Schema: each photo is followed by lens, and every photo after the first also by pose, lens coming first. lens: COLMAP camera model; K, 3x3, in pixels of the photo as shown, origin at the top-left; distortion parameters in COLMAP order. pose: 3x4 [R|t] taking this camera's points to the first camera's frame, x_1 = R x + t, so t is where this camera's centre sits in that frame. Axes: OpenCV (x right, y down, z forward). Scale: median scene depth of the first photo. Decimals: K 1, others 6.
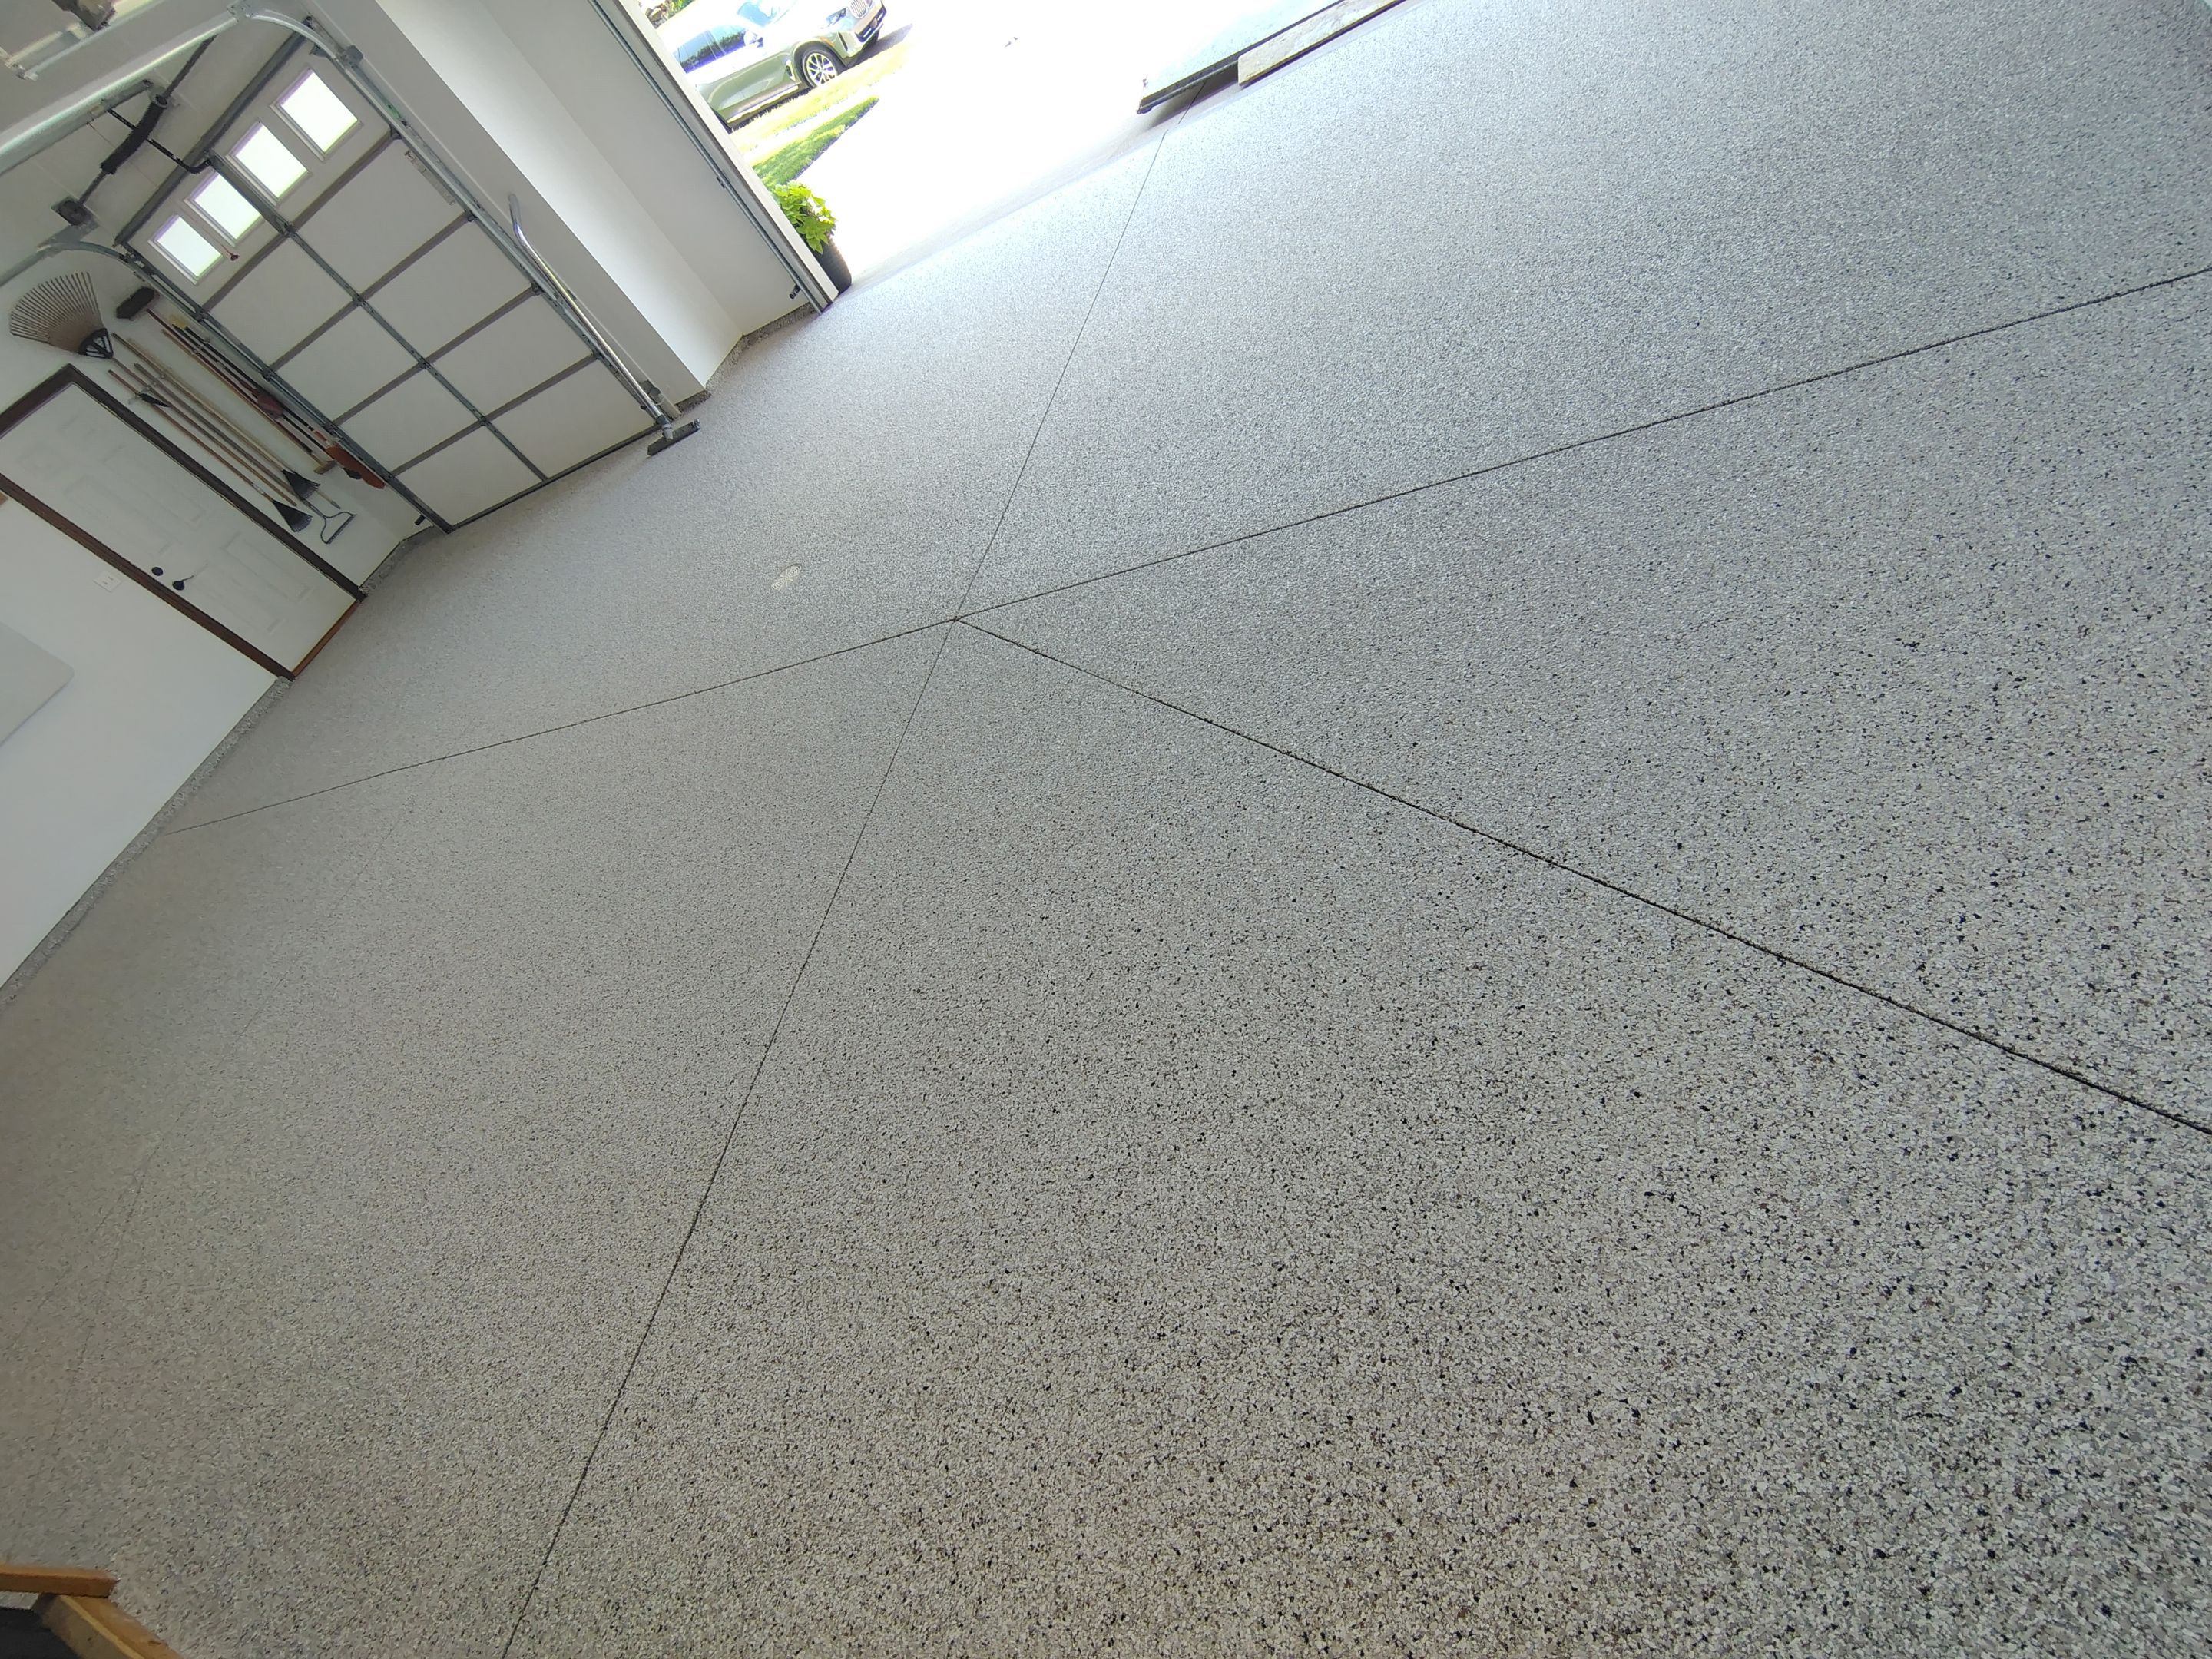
lens RADIAL K [[1025.2, 0, 1105.7], [0, 1025.2, 833.3], [0, 0, 1]] dist [-0.008703, 0.000542]
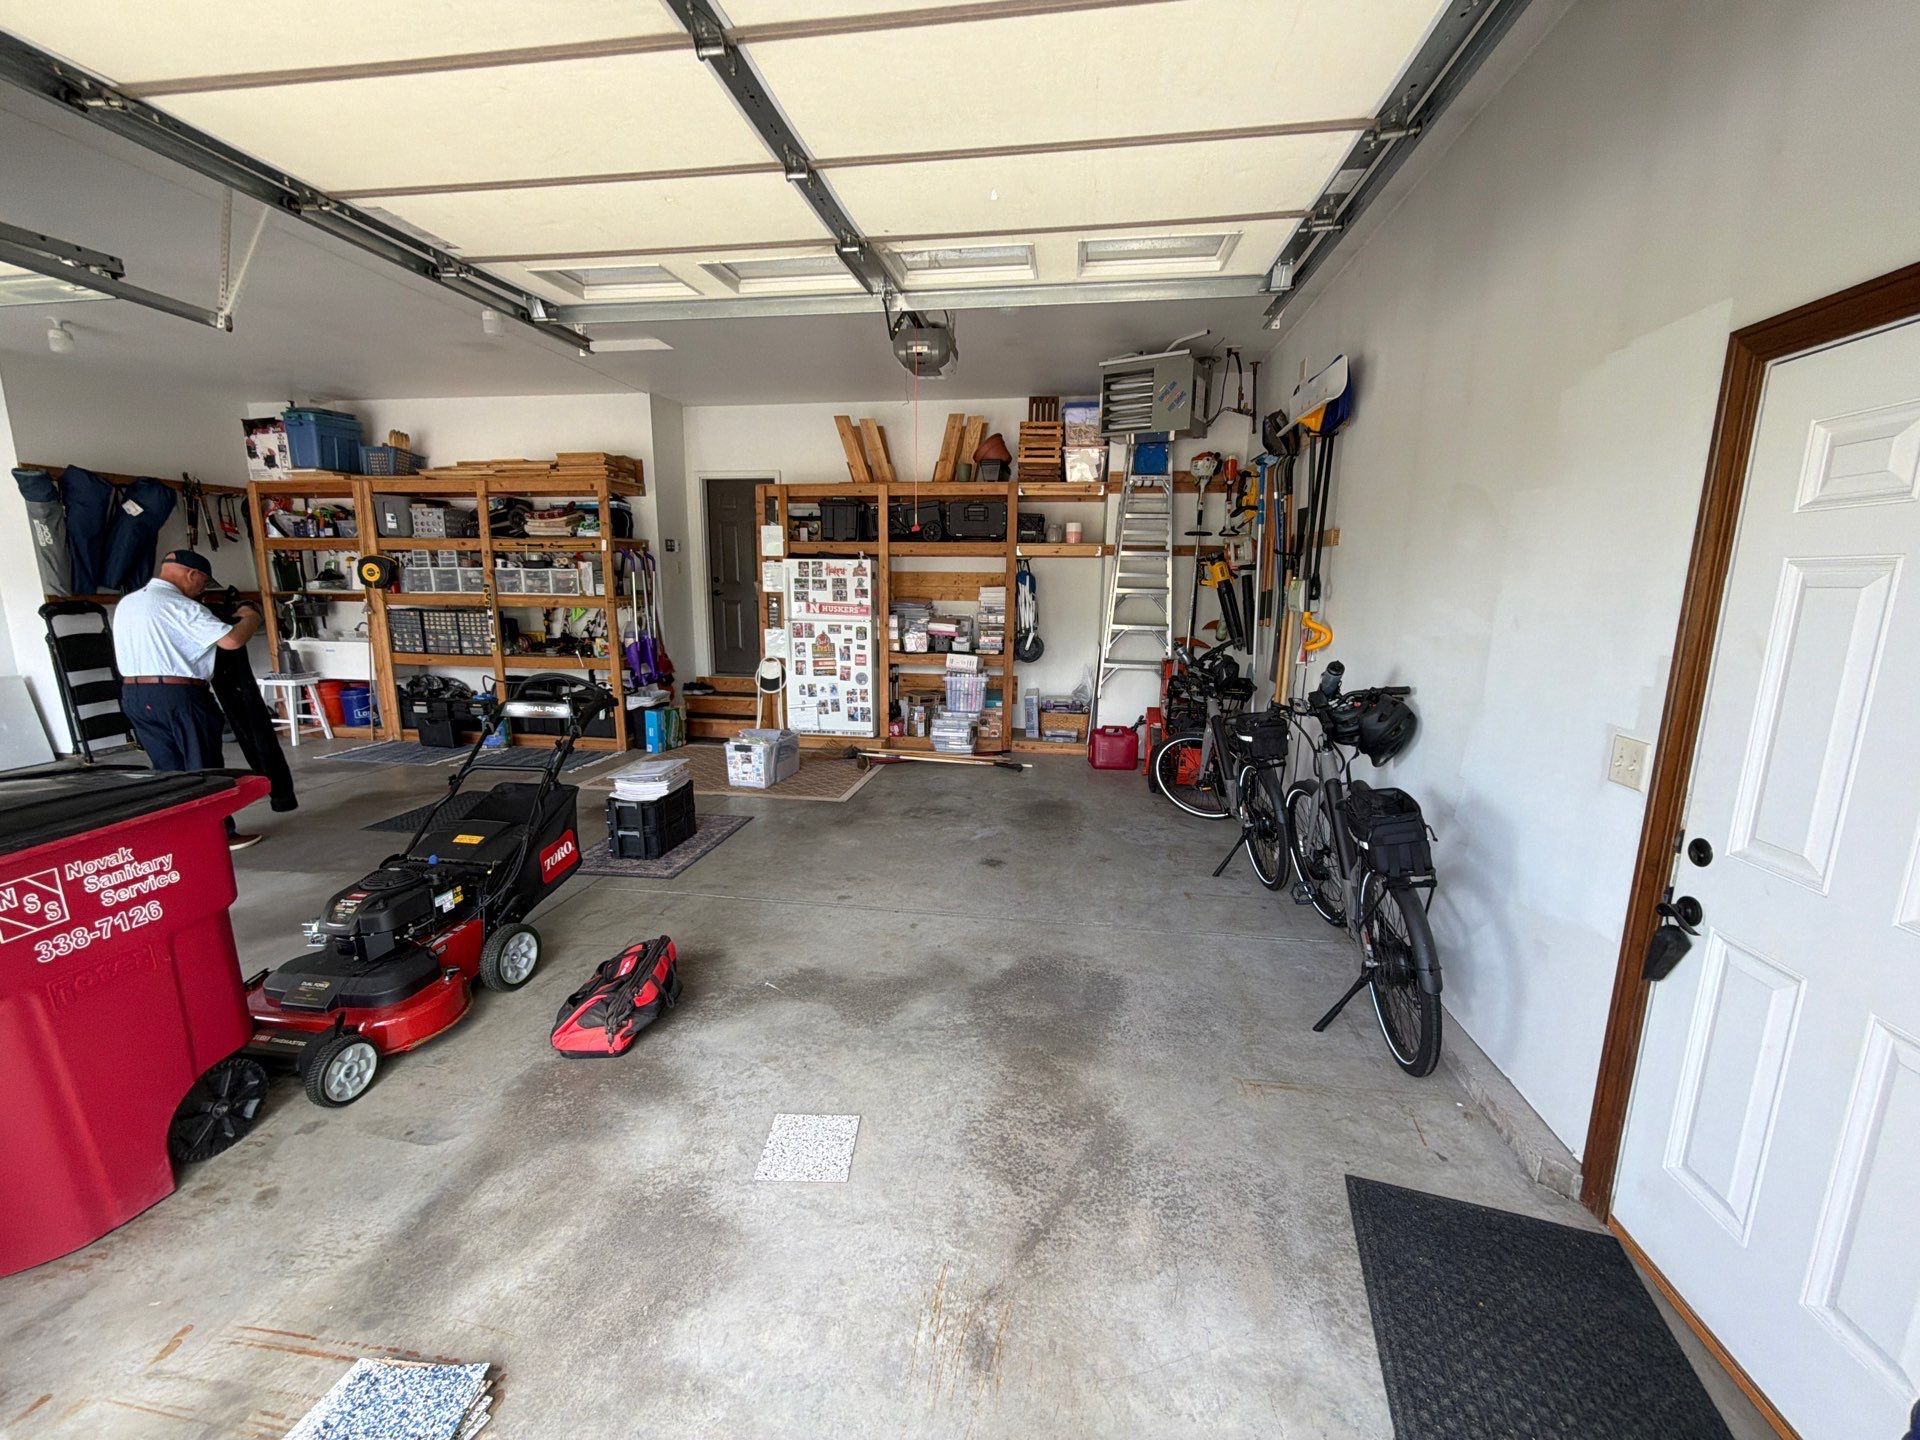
lens RADIAL K [[763.5, 0, 967.4], [0, 763.5, 724.1], [0, 0, 1]] dist [-0.001977, 0.000310]
pose [[-0.880751, 0.473479, -0.009745, -0.680177], [0.217955, 0.423531, 0.879271, -0.486316], [0.420444, 0.772294, -0.476223, 0.898442]]
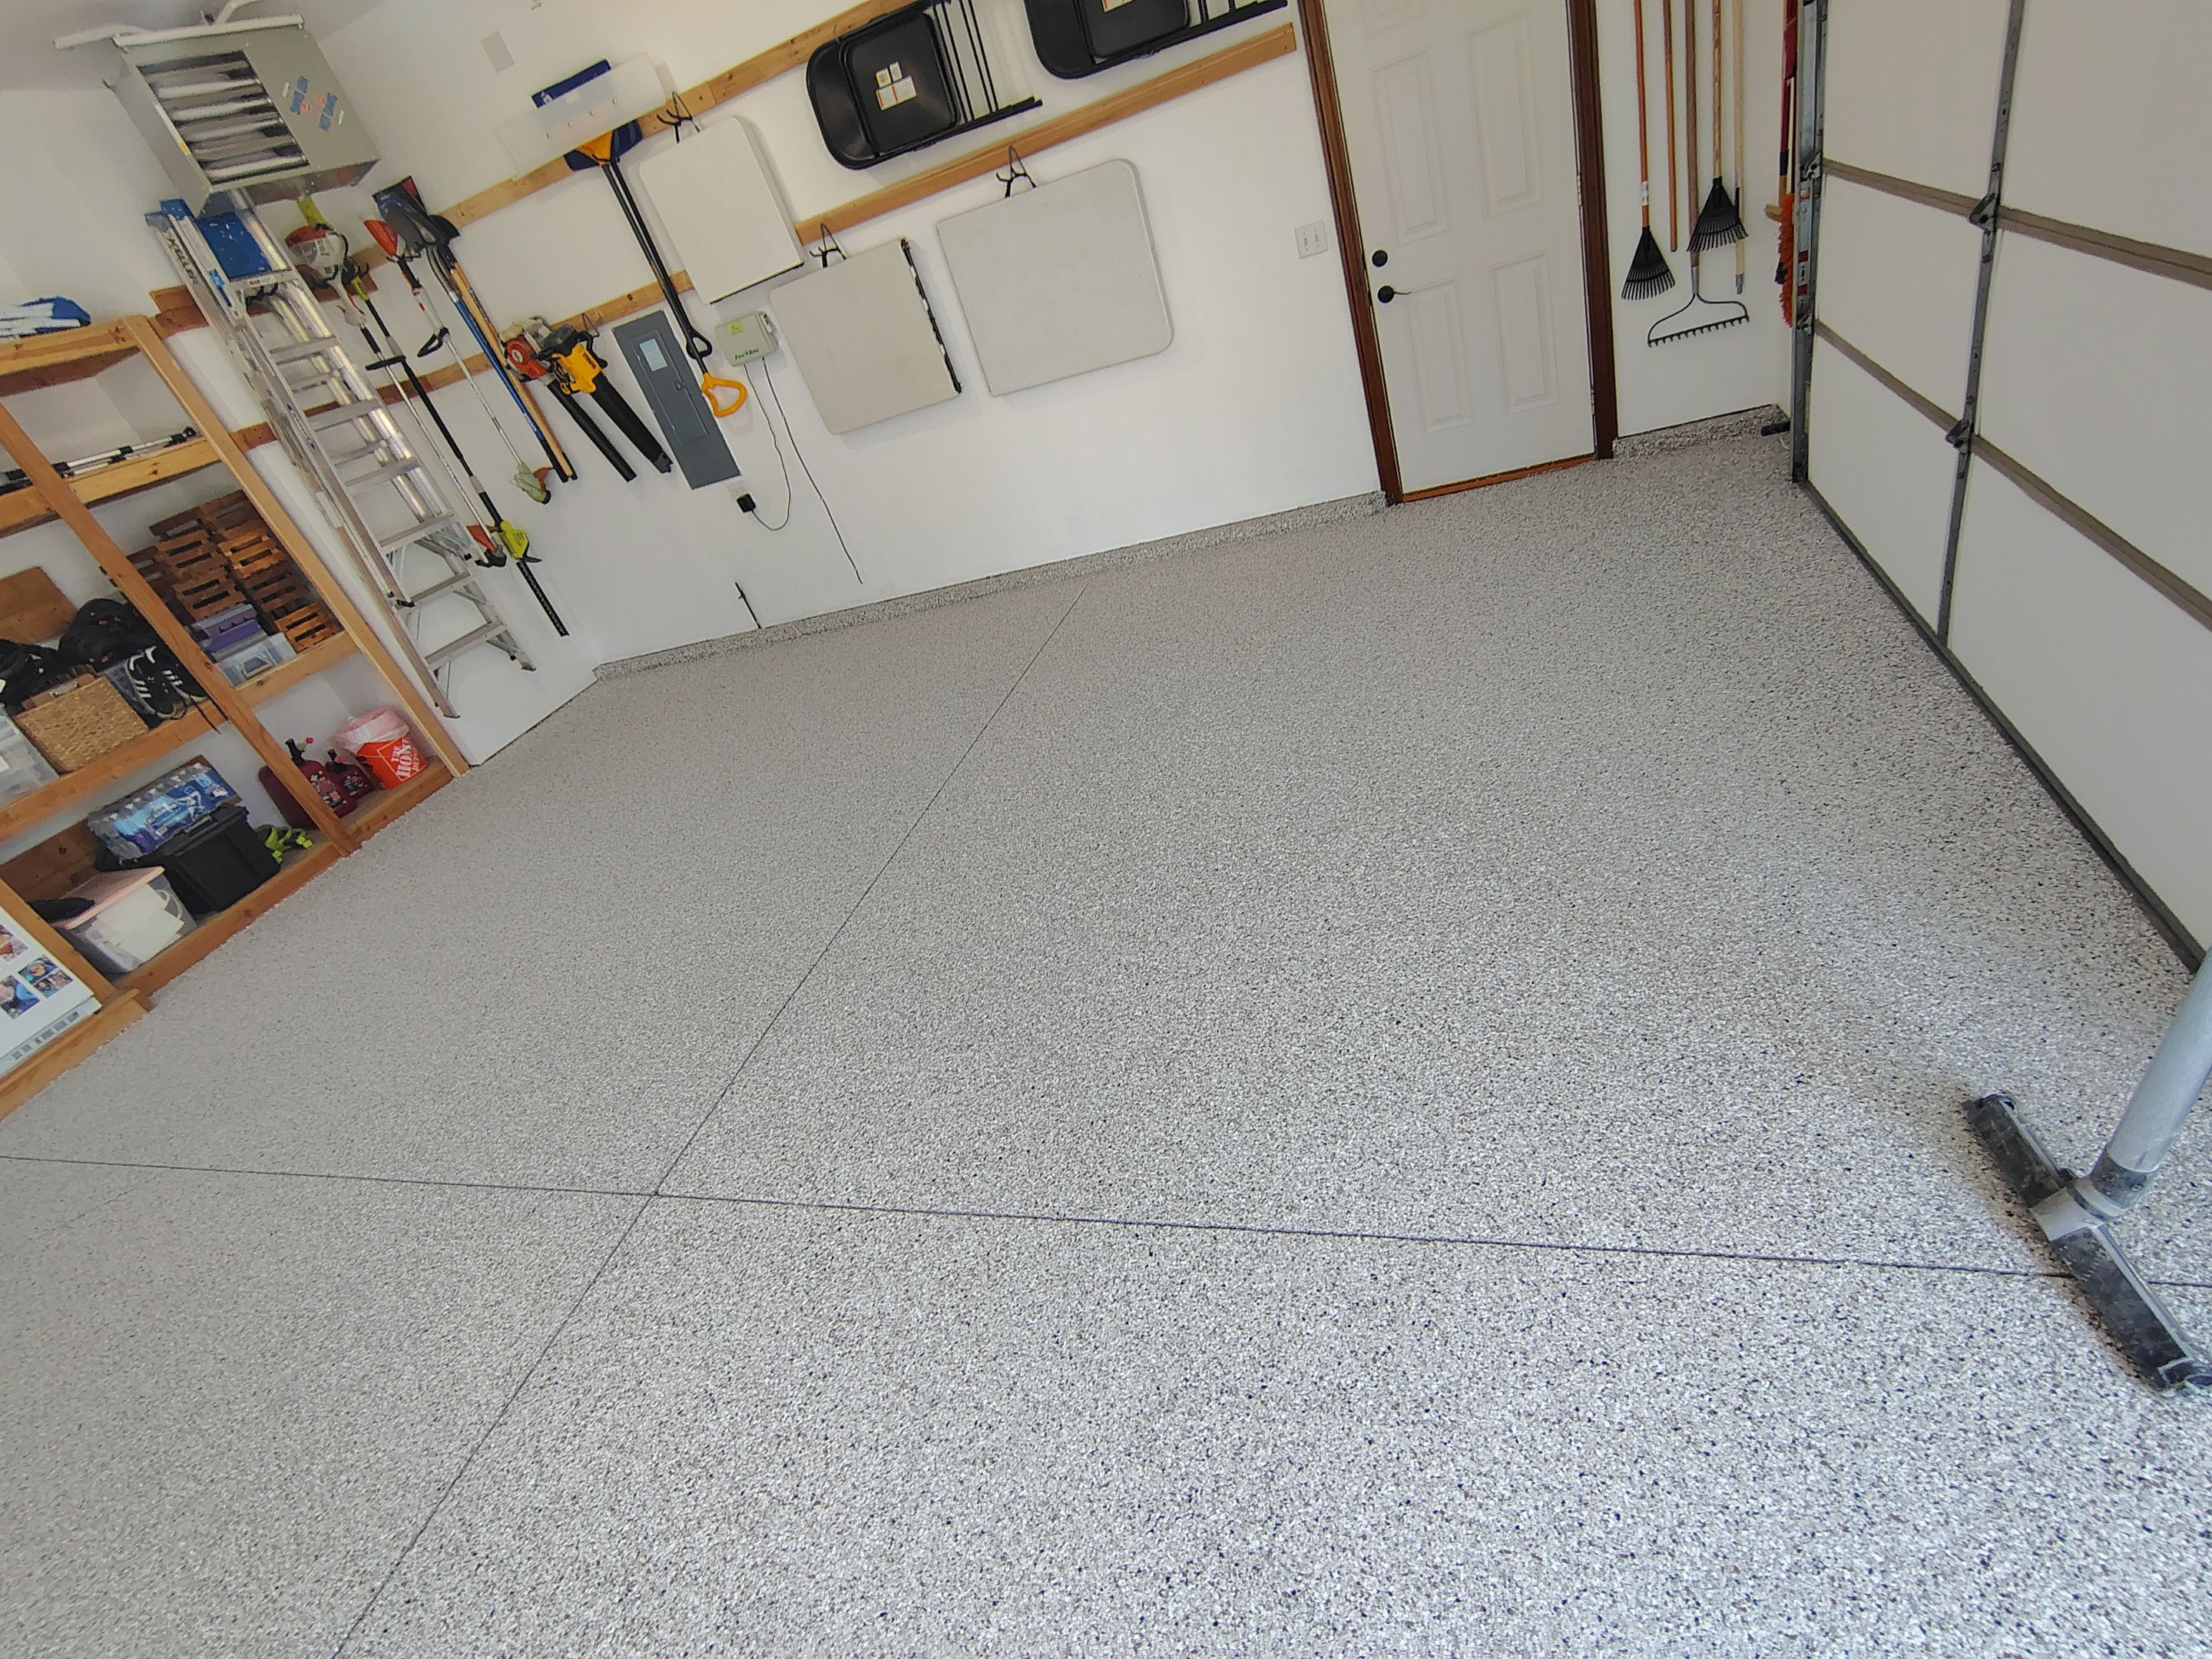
lens RADIAL K [[1025.2, 0, 1106.8], [0, 1025.2, 831.9], [0, 0, 1]] dist [-0.008703, 0.000542]
pose [[0.114462, 0.855014, -0.505816, -0.336021], [-0.538621, 0.481241, 0.691588, -0.383466], [0.834737, 0.193283, 0.515613, 0.572633]]
